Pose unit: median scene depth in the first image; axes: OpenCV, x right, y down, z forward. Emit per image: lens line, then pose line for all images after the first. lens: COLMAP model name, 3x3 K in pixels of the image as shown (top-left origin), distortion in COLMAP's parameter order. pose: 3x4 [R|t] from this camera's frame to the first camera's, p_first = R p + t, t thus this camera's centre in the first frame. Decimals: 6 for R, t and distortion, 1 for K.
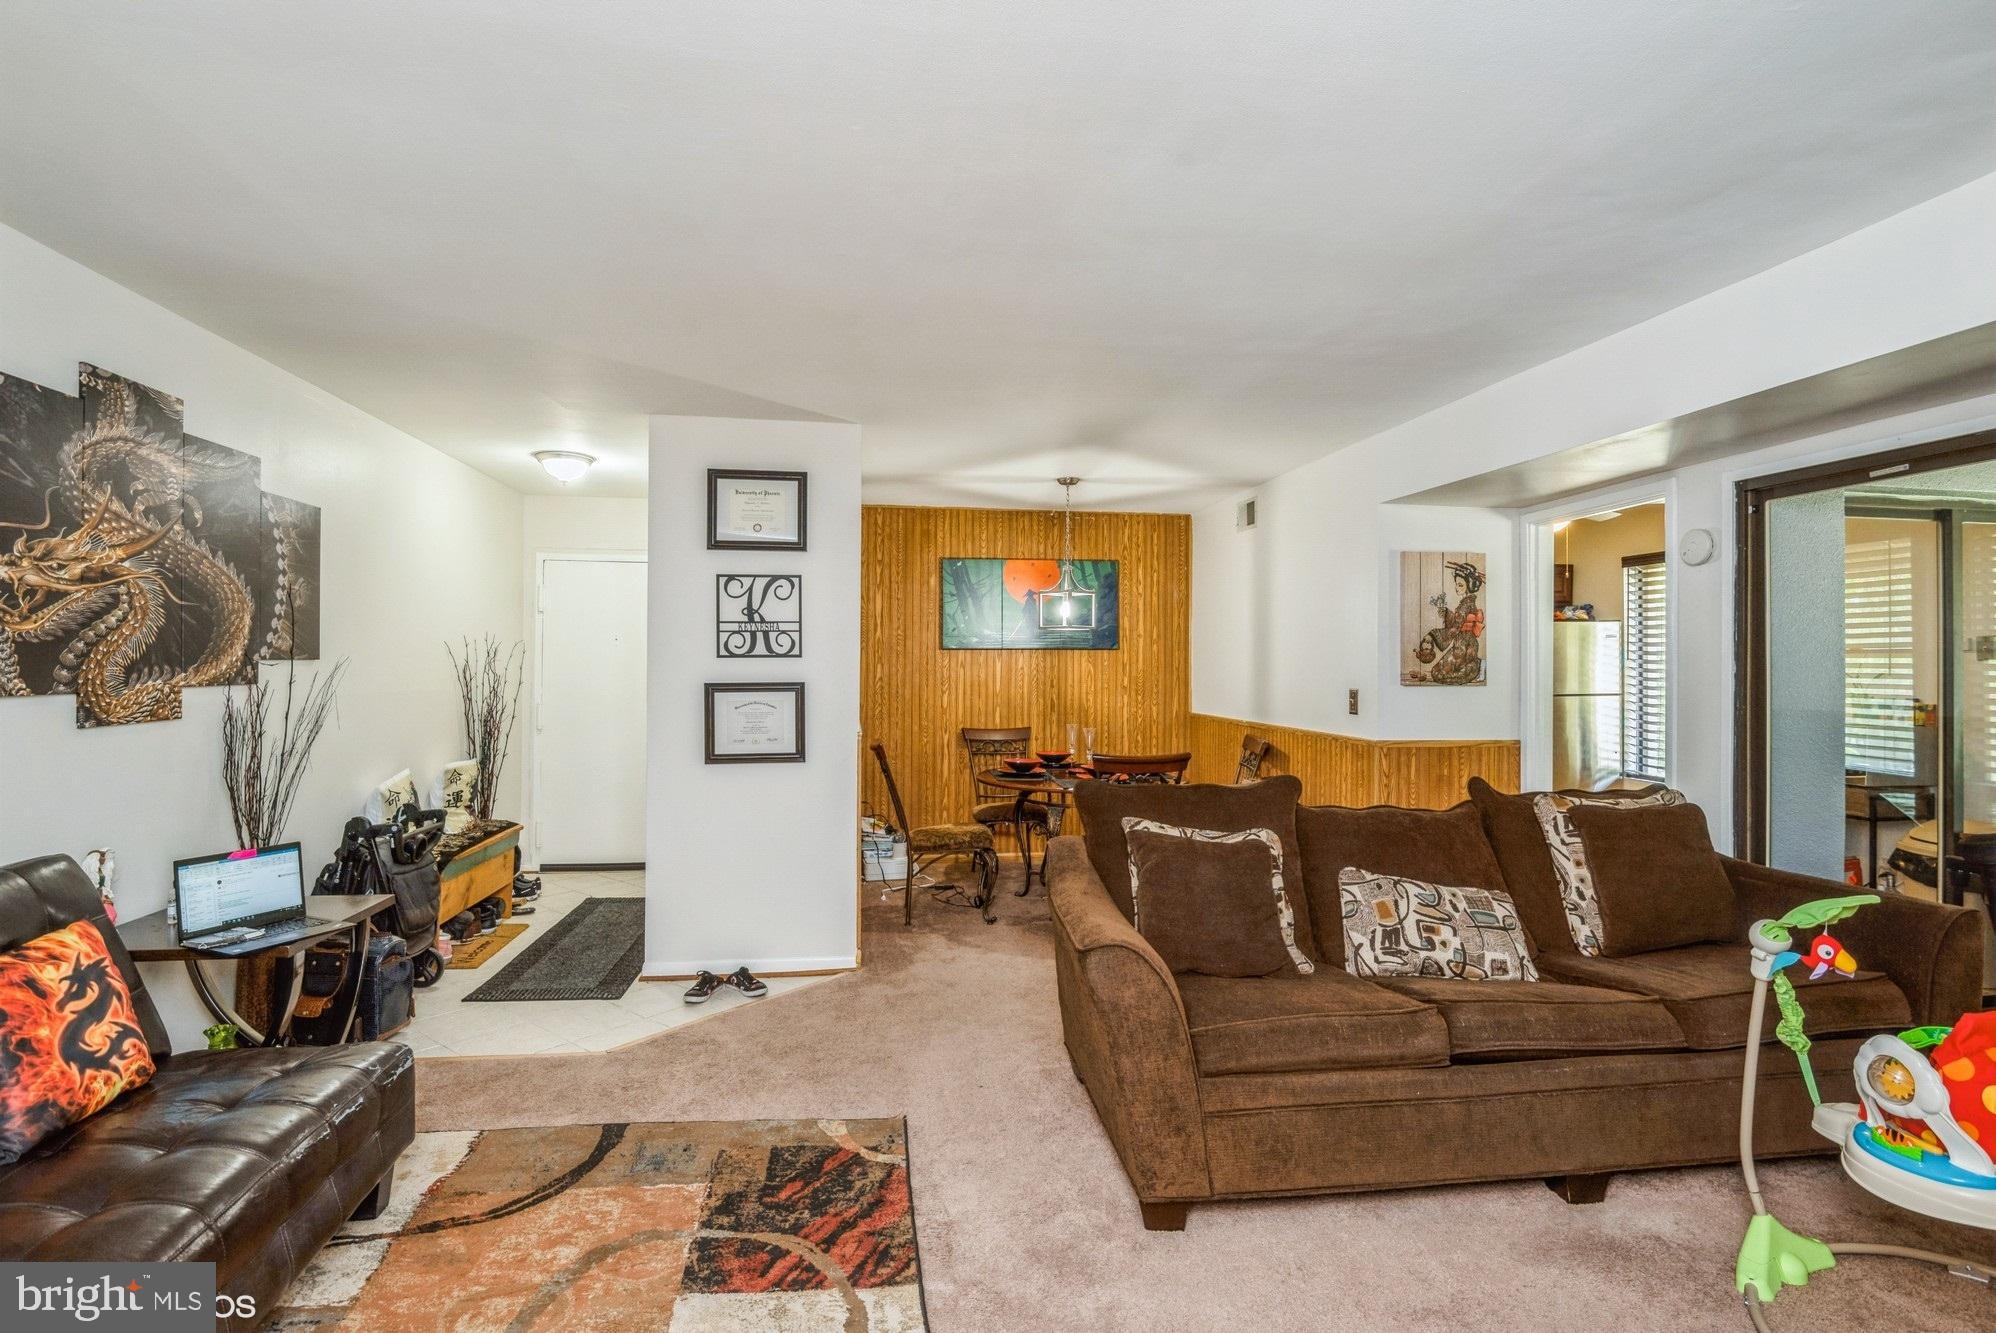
lens RADIAL K [[958.0, 0, 990.9], [0, 958.0, 659.1], [0, 0, 1]] dist [-0.011674, -0.006247]
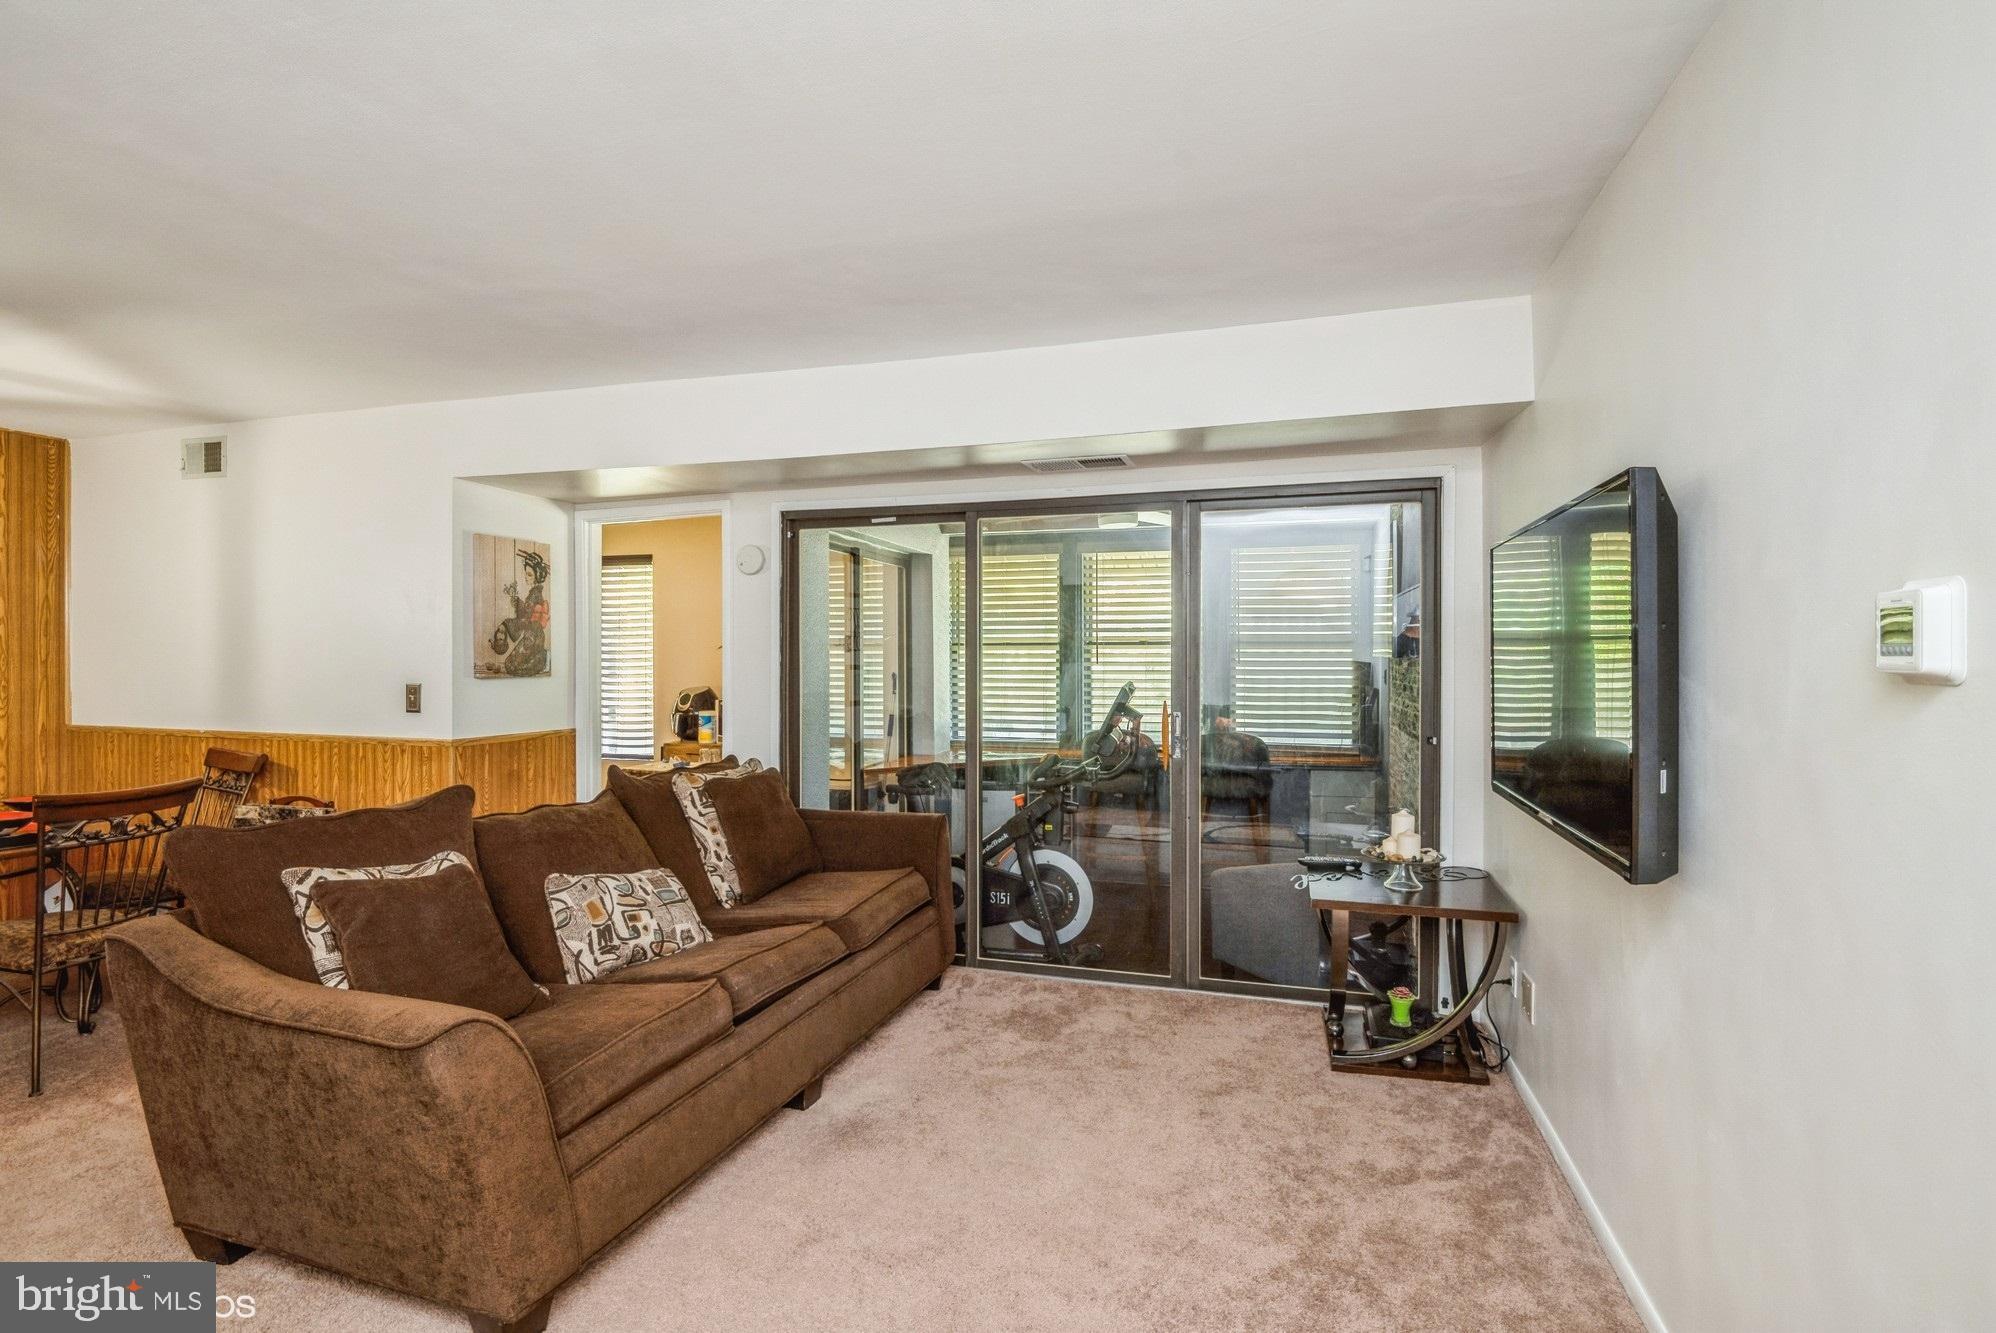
lens RADIAL K [[958.0, 0, 994.9], [0, 958.0, 665.6], [0, 0, 1]] dist [-0.011674, -0.006247]
pose [[0.422649, -0.011837, 0.906216, -0.255048], [-0.003278, 0.999888, 0.014589, 0.000178], [-0.906288, -0.009137, 0.422563, 0.198721]]
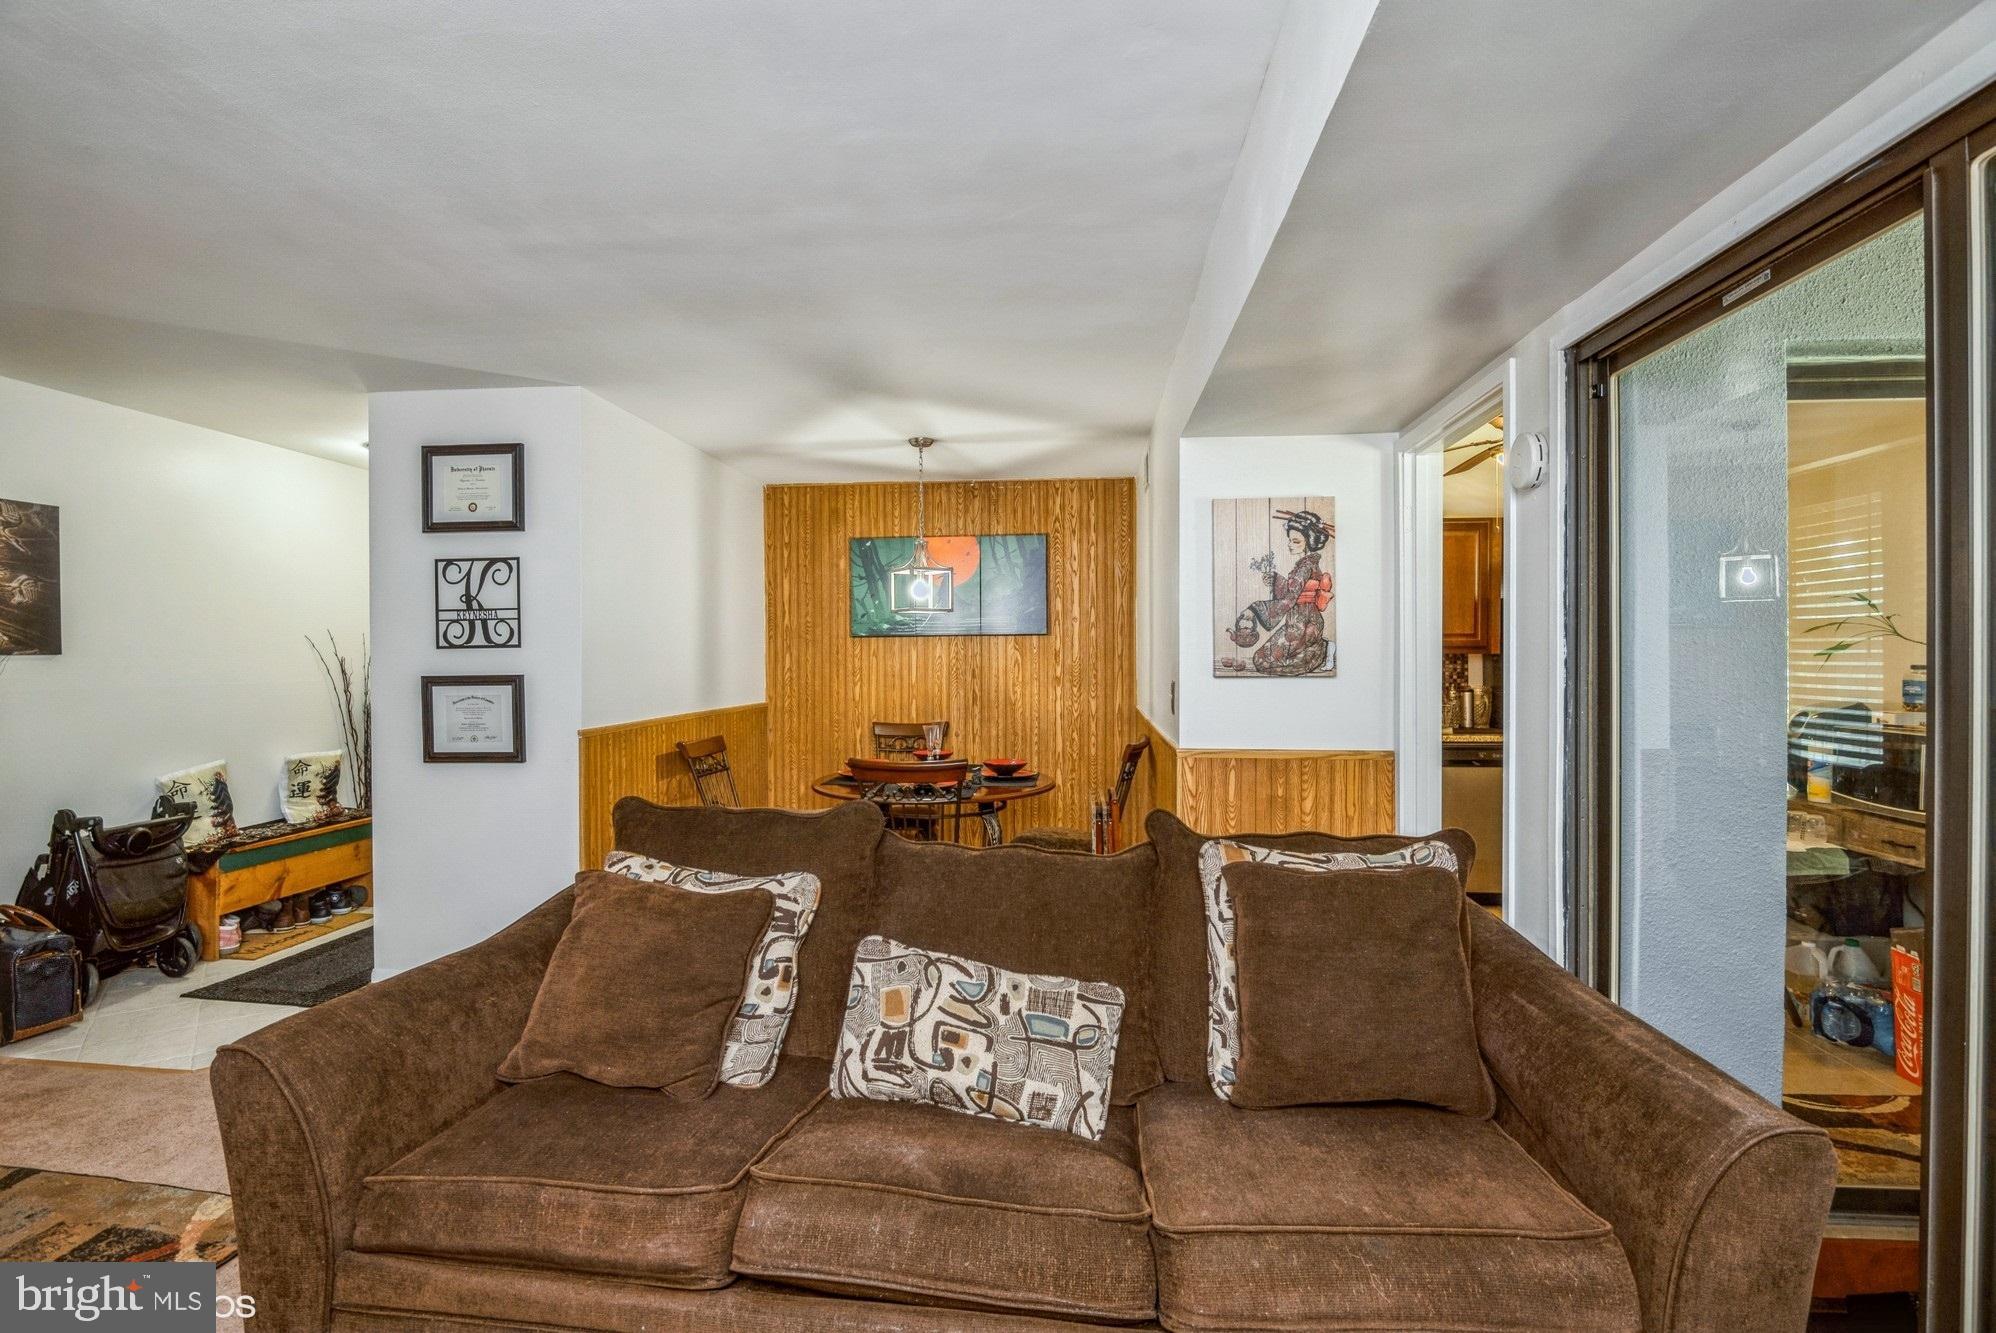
lens RADIAL K [[921.6, 0, 993.0], [0, 921.6, 661.6], [0, 0, 1]] dist [-0.015445, -0.000198]
pose [[0.971180, -0.005960, -0.238271, 0.564562], [0.009370, 0.999869, 0.013183, 0.005555], [0.238161, -0.015036, 0.971109, 0.326481]]
